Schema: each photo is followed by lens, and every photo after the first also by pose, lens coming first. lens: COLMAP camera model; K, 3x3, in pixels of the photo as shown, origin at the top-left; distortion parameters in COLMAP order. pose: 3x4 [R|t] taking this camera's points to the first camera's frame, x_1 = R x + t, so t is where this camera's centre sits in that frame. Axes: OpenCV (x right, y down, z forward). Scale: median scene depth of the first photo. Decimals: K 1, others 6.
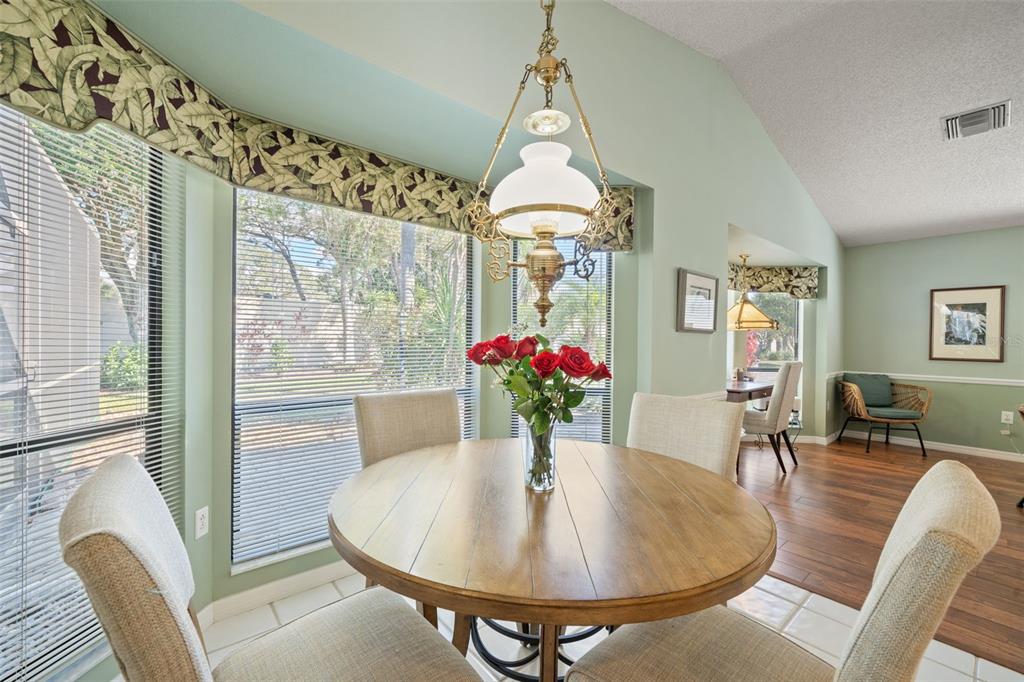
lens RADIAL K [[420.4, 0, 510.3], [0, 420.4, 346.7], [0, 0, 1]] dist [-0.002085, 0.000184]
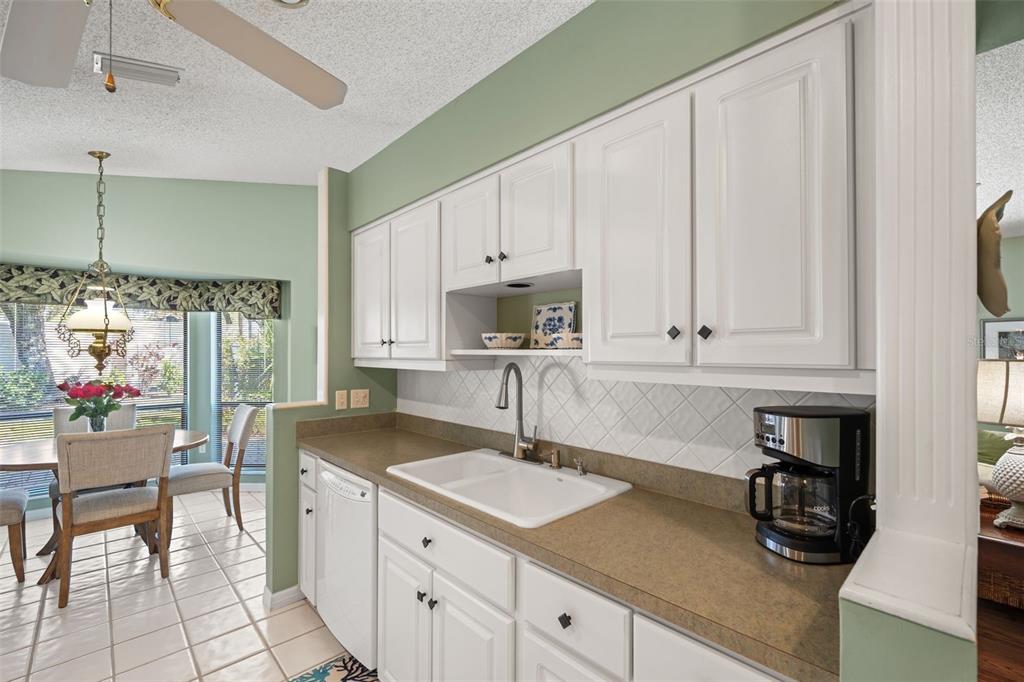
lens RADIAL K [[437.8, 0, 511.9], [0, 437.8, 351.2], [0, 0, 1]] dist [0.001058, 0.000511]
pose [[0.998413, -0.010262, 0.055369, 1.763995], [0.011273, 0.999775, -0.017976, -0.091518], [-0.055172, 0.018572, 0.998304, -1.214401]]
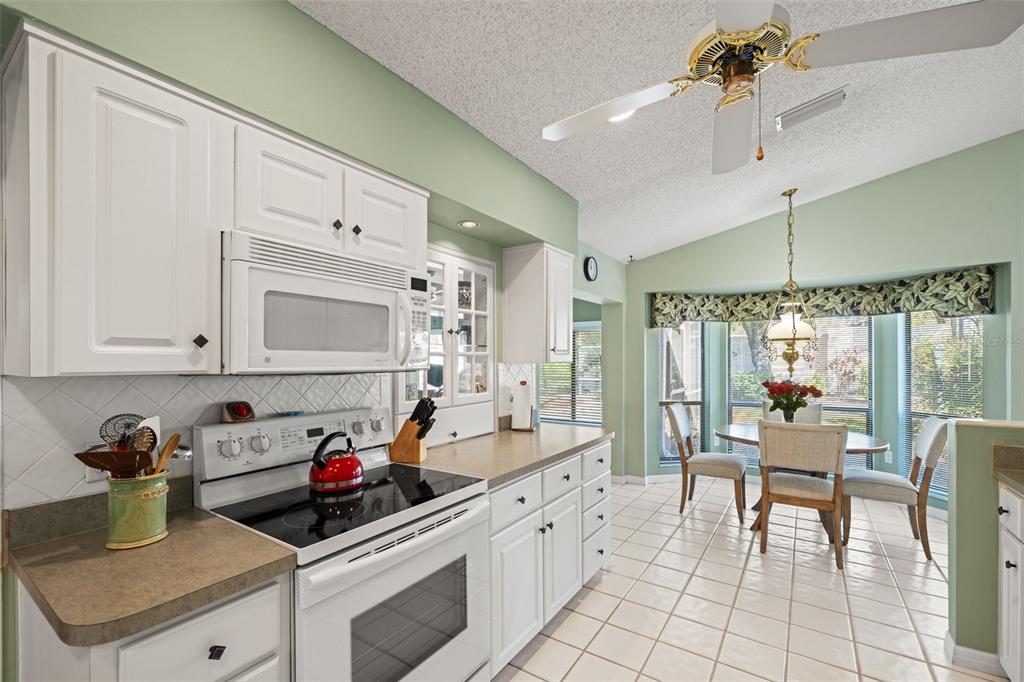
lens RADIAL K [[439.1, 0, 508.5], [0, 439.1, 358.3], [0, 0, 1]] dist [-0.000387, -0.000164]
pose [[0.264109, -0.012766, -0.964408, 1.902459], [-0.008018, 0.999849, -0.015431, -0.089289], [0.964460, 0.011808, 0.263966, -1.236197]]
